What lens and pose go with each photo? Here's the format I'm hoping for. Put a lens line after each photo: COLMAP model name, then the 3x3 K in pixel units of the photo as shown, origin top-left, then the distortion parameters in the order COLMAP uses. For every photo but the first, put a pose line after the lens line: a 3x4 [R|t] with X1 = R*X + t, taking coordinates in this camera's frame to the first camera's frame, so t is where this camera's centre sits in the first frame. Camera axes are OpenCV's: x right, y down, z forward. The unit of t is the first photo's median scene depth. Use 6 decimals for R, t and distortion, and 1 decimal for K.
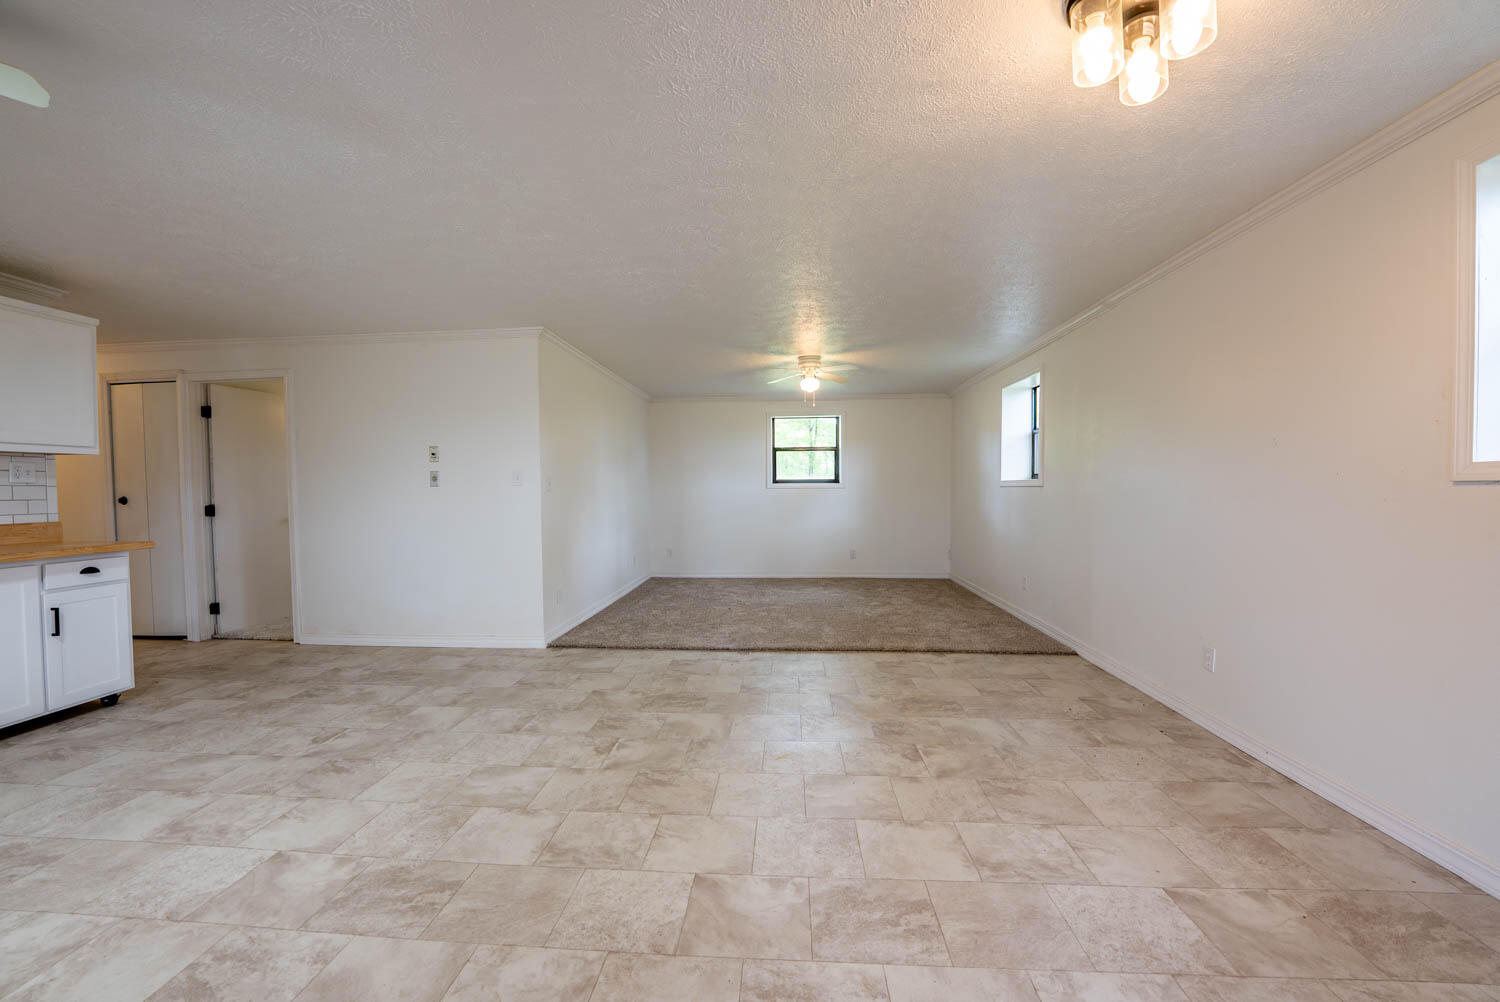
lens RADIAL K [[610.5, 0, 745.1], [0, 610.5, 499.0], [0, 0, 1]] dist [-0.030694, 0.003731]
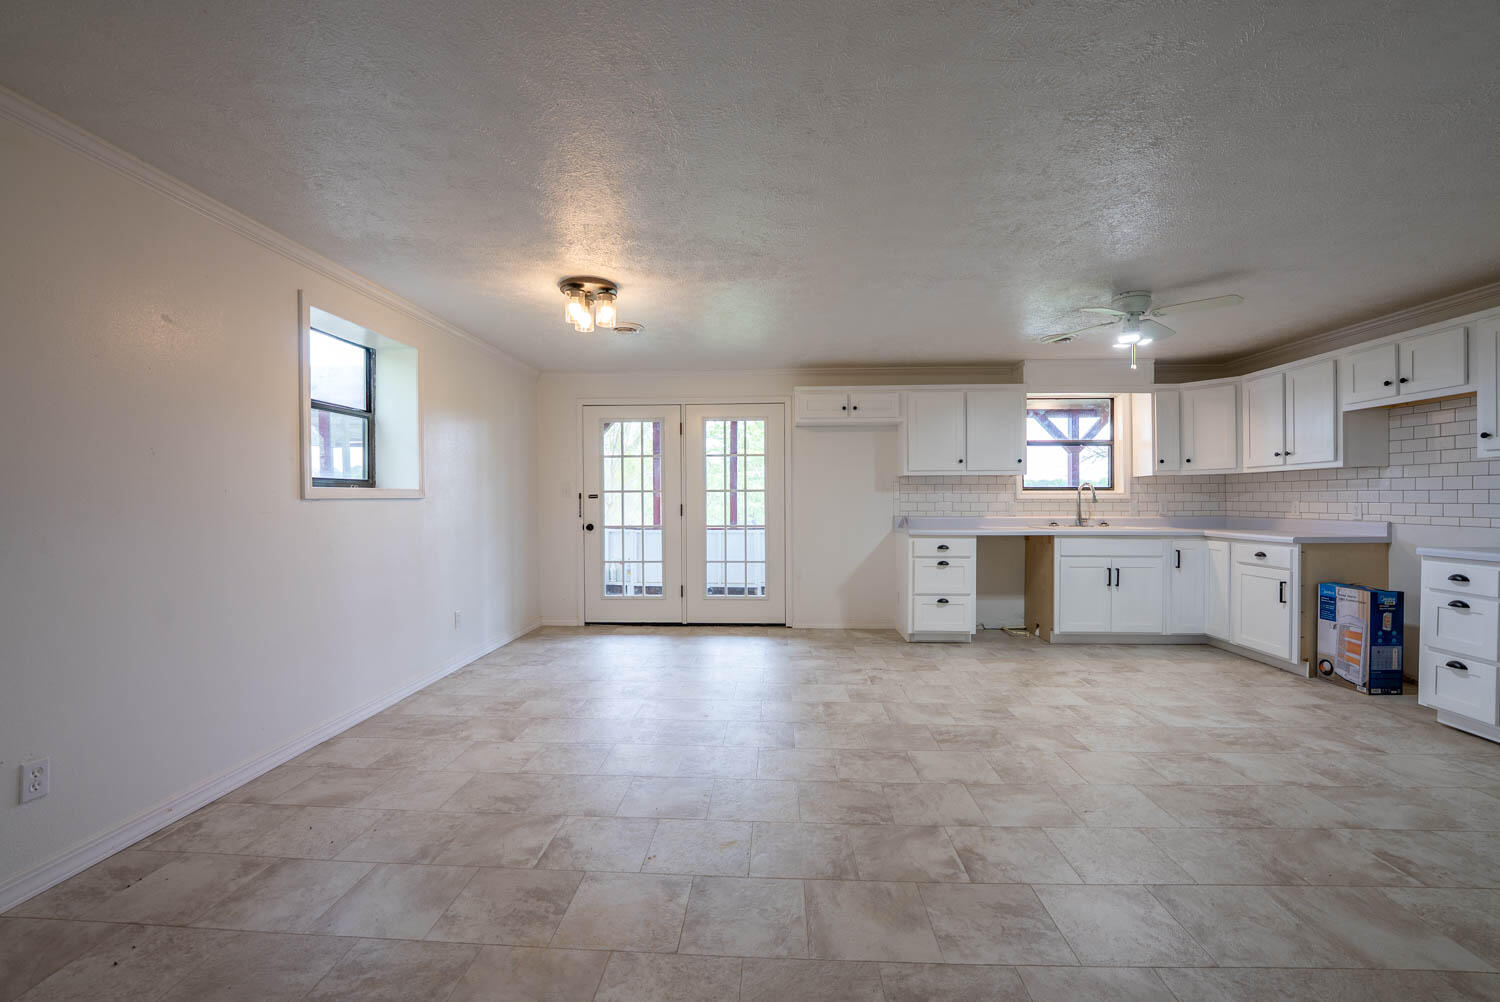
lens RADIAL K [[610.5, 0, 745.9], [0, 610.5, 505.3], [0, 0, 1]] dist [-0.030694, 0.003731]
pose [[-0.999739, 0.009657, -0.020708, 0.040774], [0.009050, 0.999533, 0.029180, -0.027651], [0.020980, 0.028985, -0.999360, 1.480554]]
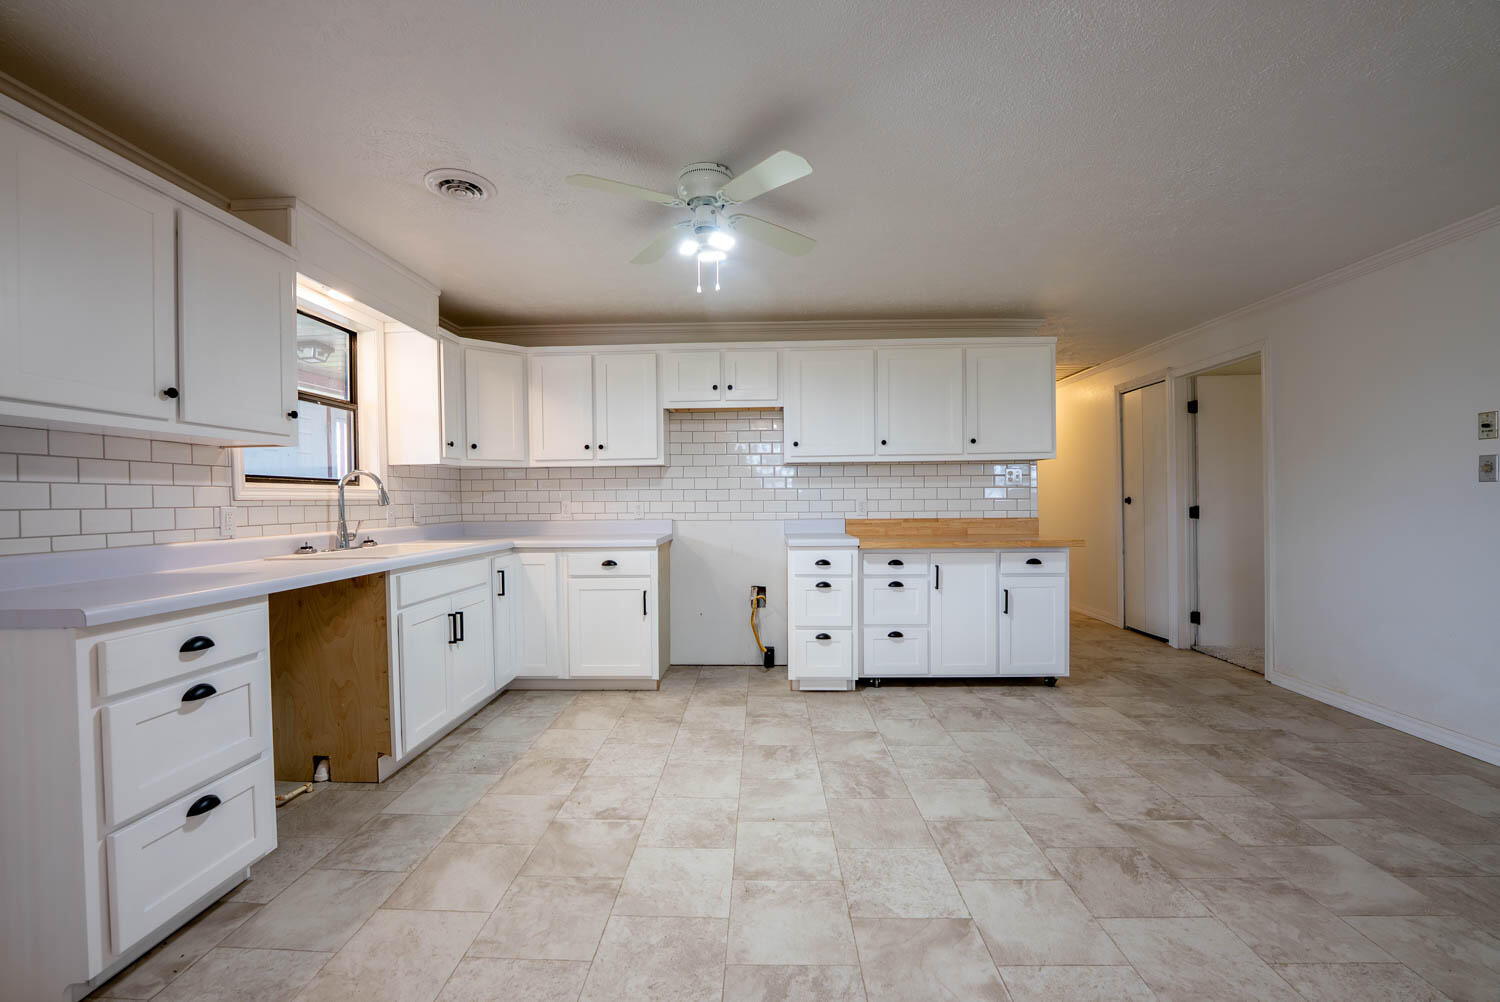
lens RADIAL K [[610.5, 0, 743.7], [0, 610.5, 505.0], [0, 0, 1]] dist [-0.030694, 0.003731]
pose [[0.038608, 0.016963, -0.999110, 0.024017], [-0.009899, 0.999813, 0.016593, -0.000838], [0.999205, 0.009249, 0.038769, 0.394938]]
